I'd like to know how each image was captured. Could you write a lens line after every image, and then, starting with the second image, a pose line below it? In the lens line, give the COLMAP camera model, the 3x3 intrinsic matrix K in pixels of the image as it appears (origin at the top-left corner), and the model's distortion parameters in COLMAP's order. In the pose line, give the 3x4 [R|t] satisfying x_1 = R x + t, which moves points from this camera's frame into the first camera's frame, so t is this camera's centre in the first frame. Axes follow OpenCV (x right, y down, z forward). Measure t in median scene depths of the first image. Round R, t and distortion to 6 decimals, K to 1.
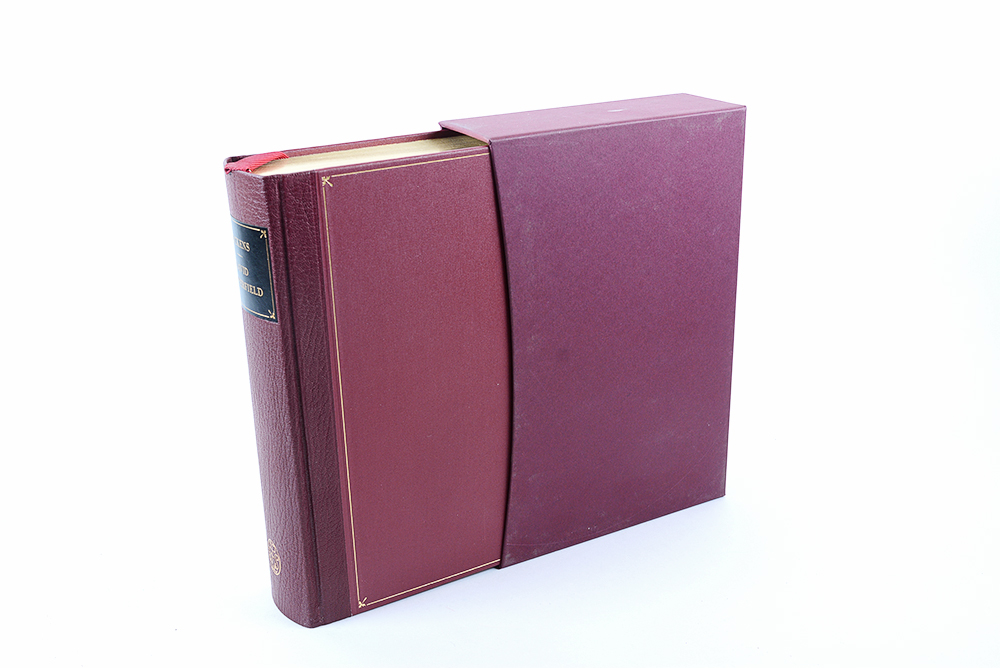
lens RADIAL K [[1030.7, 0, 503.9], [0, 1030.7, 315.6], [0, 0, 1]] dist [-0.065097, 0.002154]
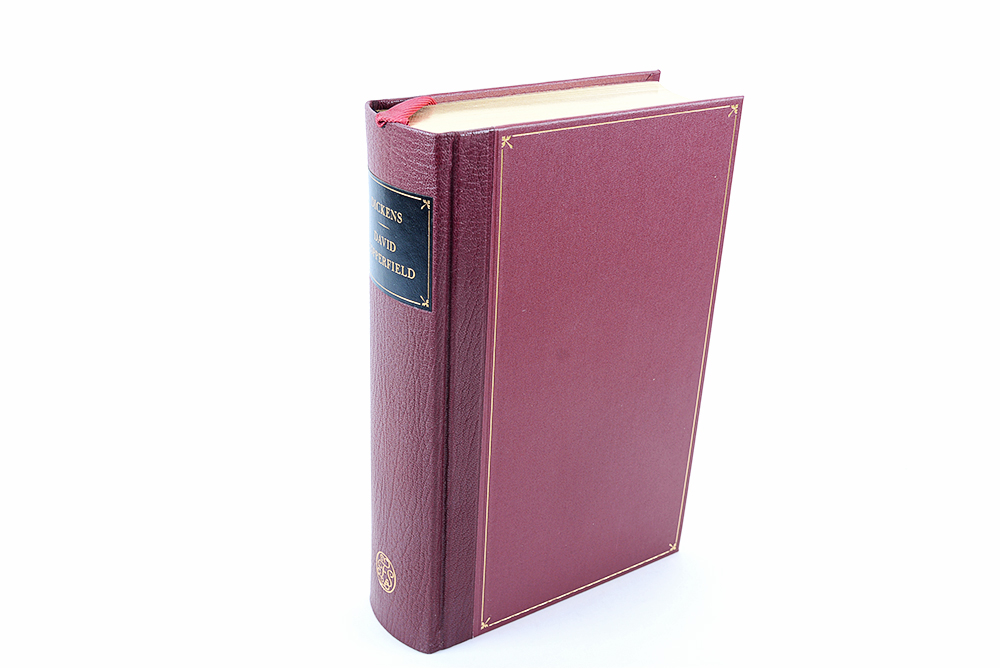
lens RADIAL K [[1030.7, 0, 503.9], [0, 1030.7, 315.6], [0, 0, 1]] dist [-0.065097, 0.002154]
pose [[0.996650, 0.037366, 0.072745, -0.222384], [-0.043926, 0.994902, 0.090777, -0.066860], [-0.068982, -0.093669, 0.993211, 0.183844]]
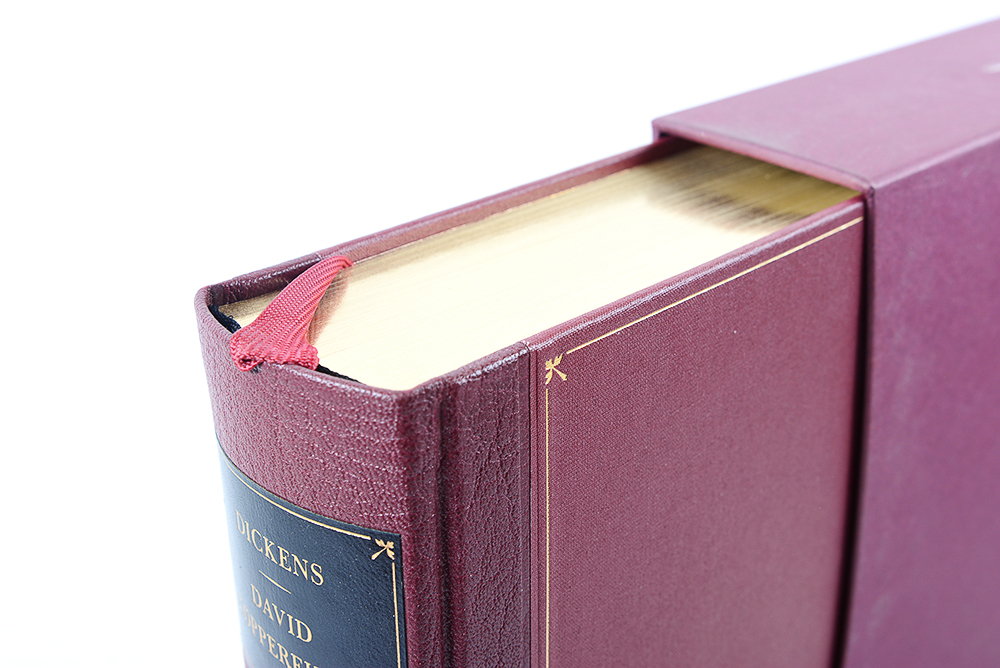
lens RADIAL K [[1236.7, 0, 499.3], [0, 1236.7, 310.0], [0, 0, 1]] dist [-0.009259, -0.004621]
pose [[0.974541, -0.084486, 0.207680, -0.266101], [0.068471, 0.994183, 0.083140, -0.180628], [-0.213496, -0.066803, 0.974657, 0.595381]]
